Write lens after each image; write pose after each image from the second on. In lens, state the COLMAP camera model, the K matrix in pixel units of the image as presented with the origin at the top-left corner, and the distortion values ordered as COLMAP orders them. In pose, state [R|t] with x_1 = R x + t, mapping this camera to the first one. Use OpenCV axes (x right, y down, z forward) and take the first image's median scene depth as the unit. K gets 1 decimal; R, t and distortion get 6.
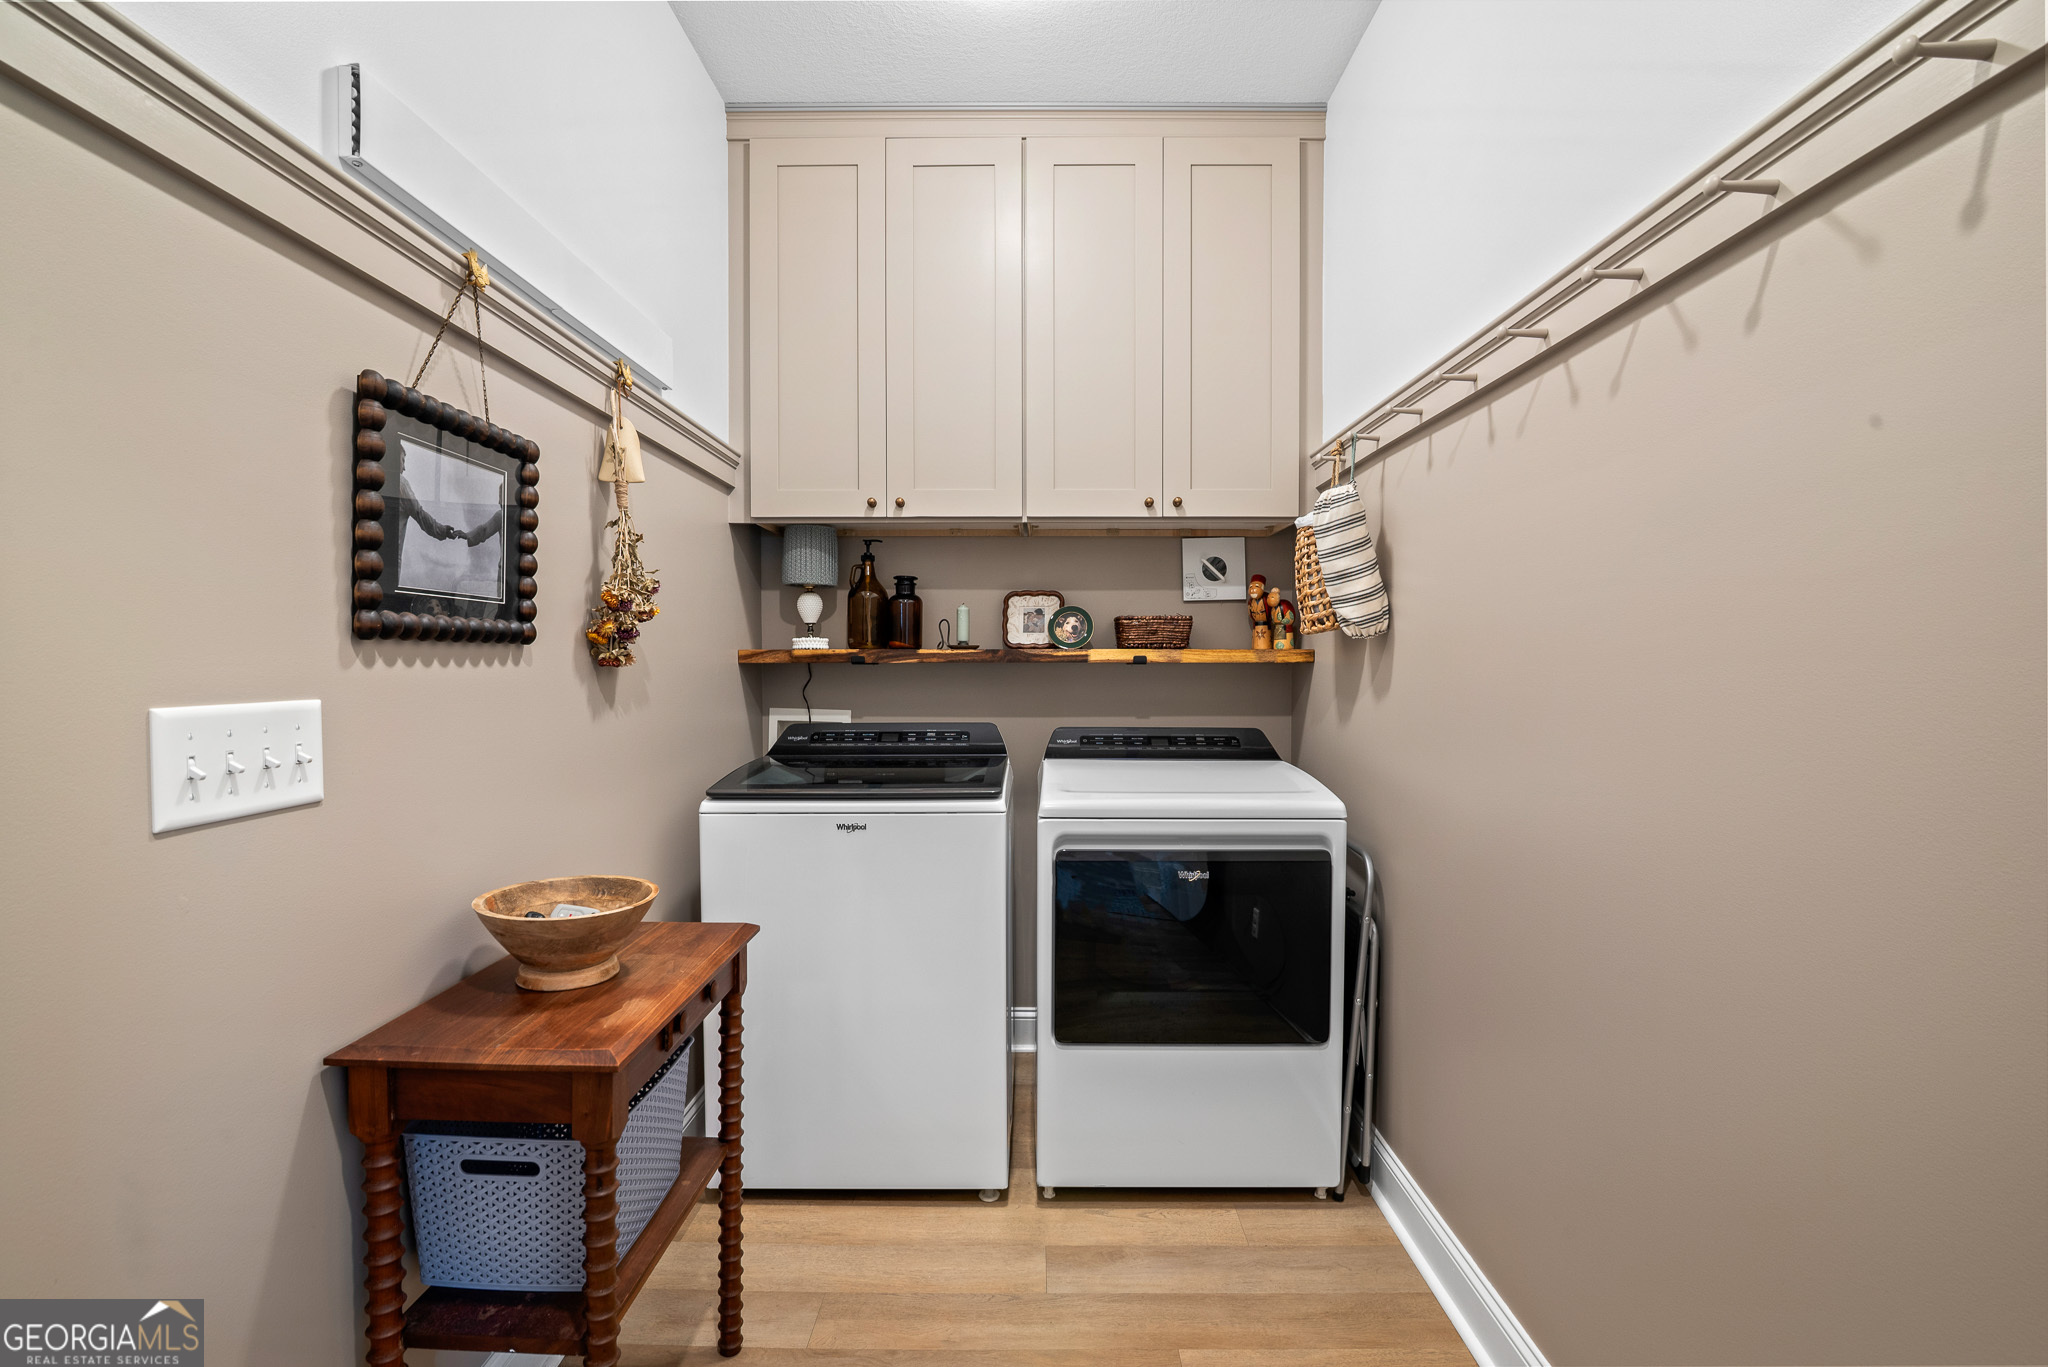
lens RADIAL K [[936.8, 0, 1027.5], [0, 936.8, 687.9], [0, 0, 1]] dist [-0.022271, -0.000261]
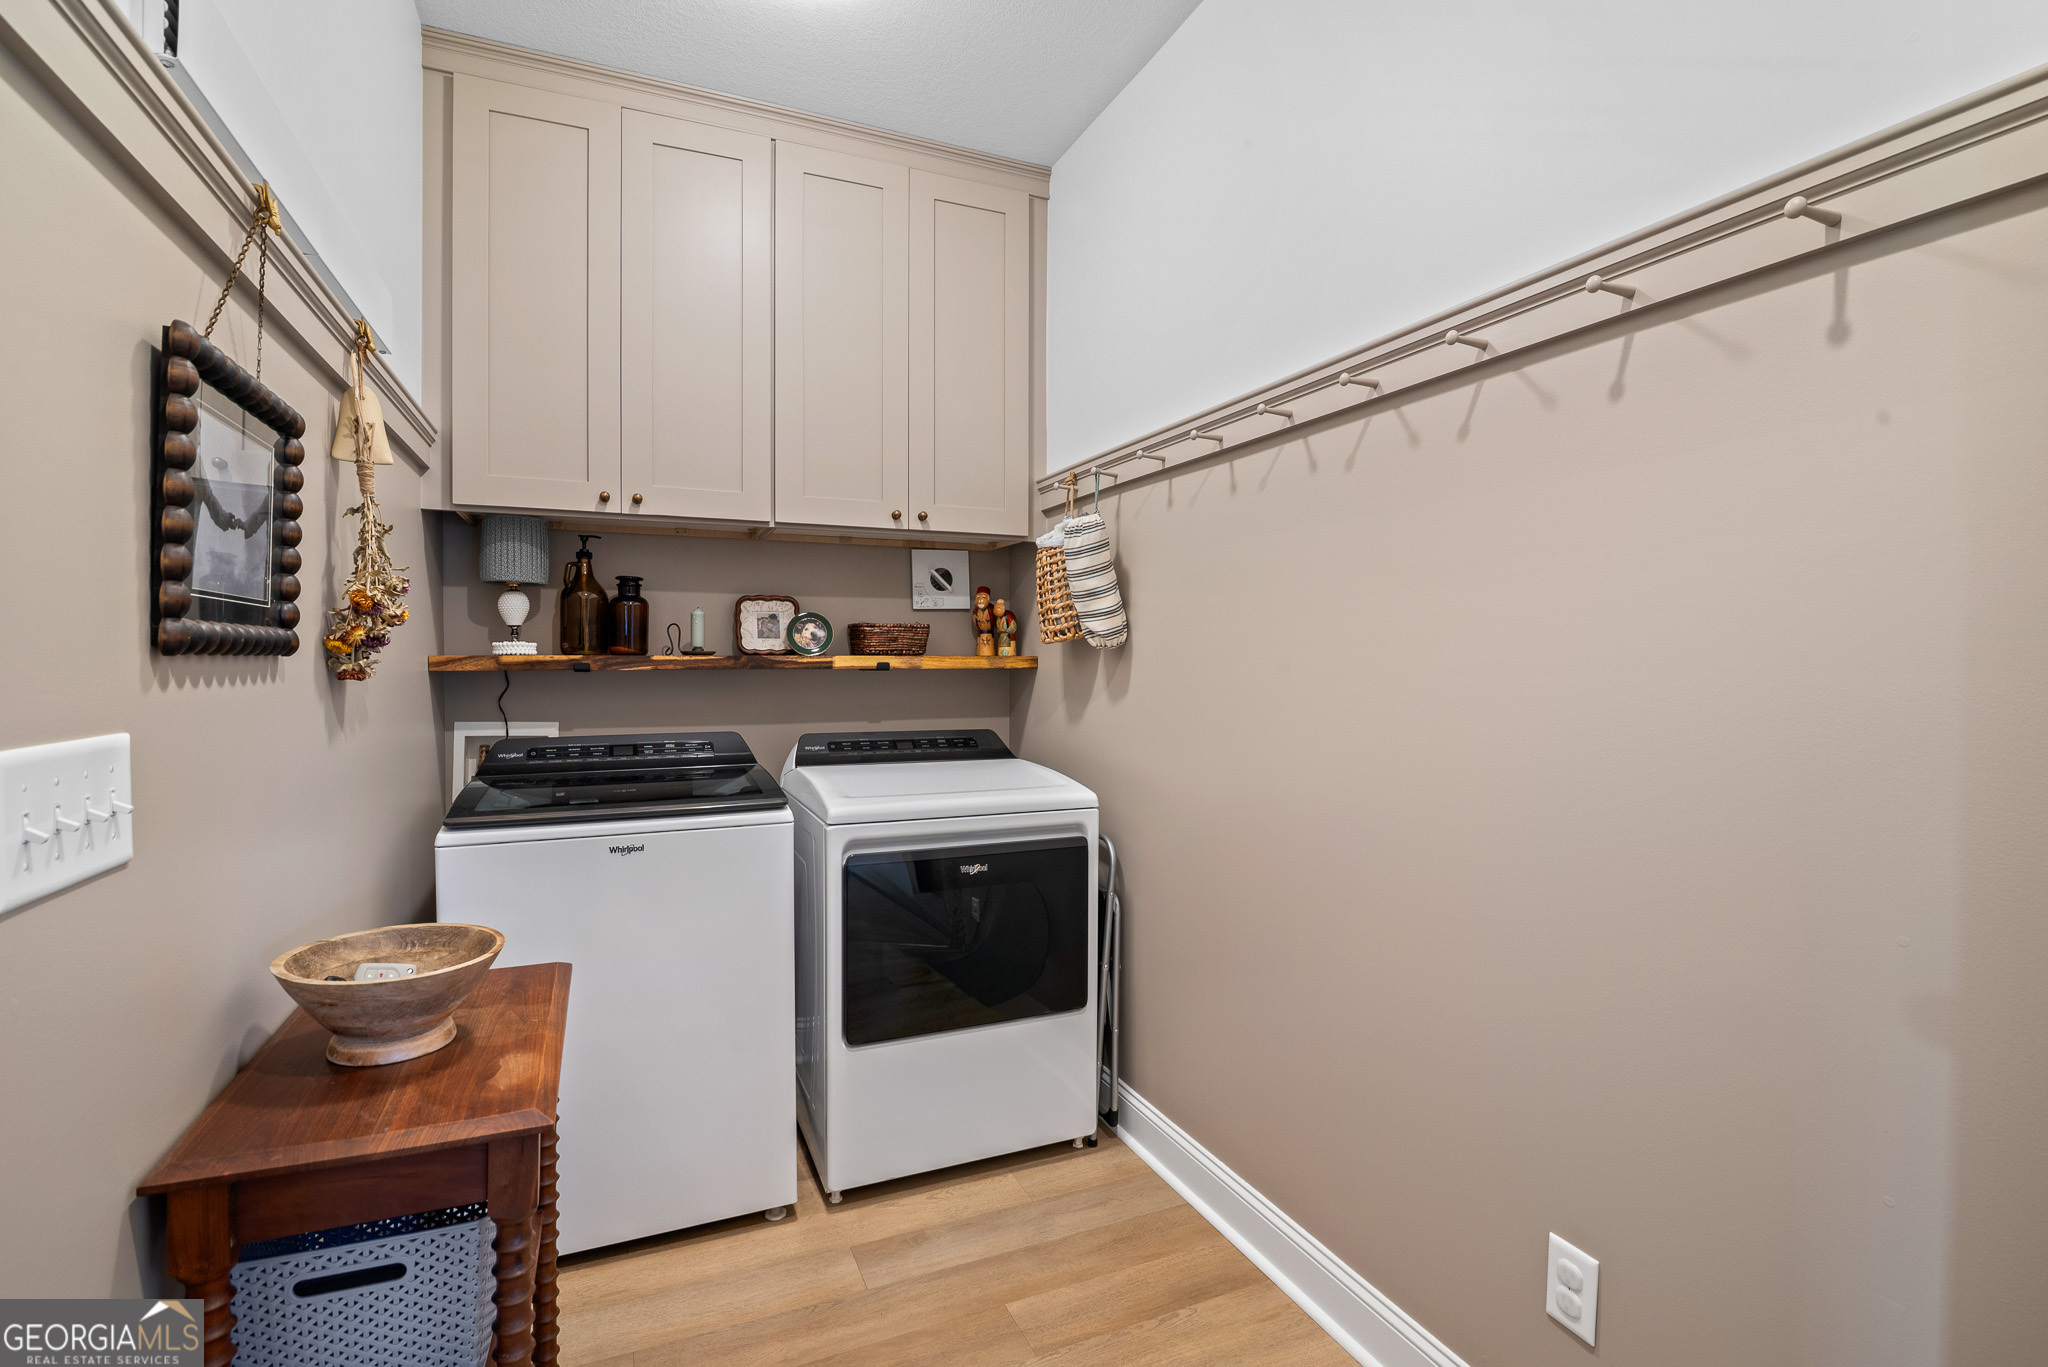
lens RADIAL K [[945.8, 0, 1031.9], [0, 945.8, 676.5], [0, 0, 1]] dist [-0.022819, 0.000642]
pose [[0.911918, -0.006876, 0.410315, -0.199923], [0.011216, 0.999904, -0.008173, -0.010546], [-0.410219, 0.012055, 0.911907, -0.019408]]
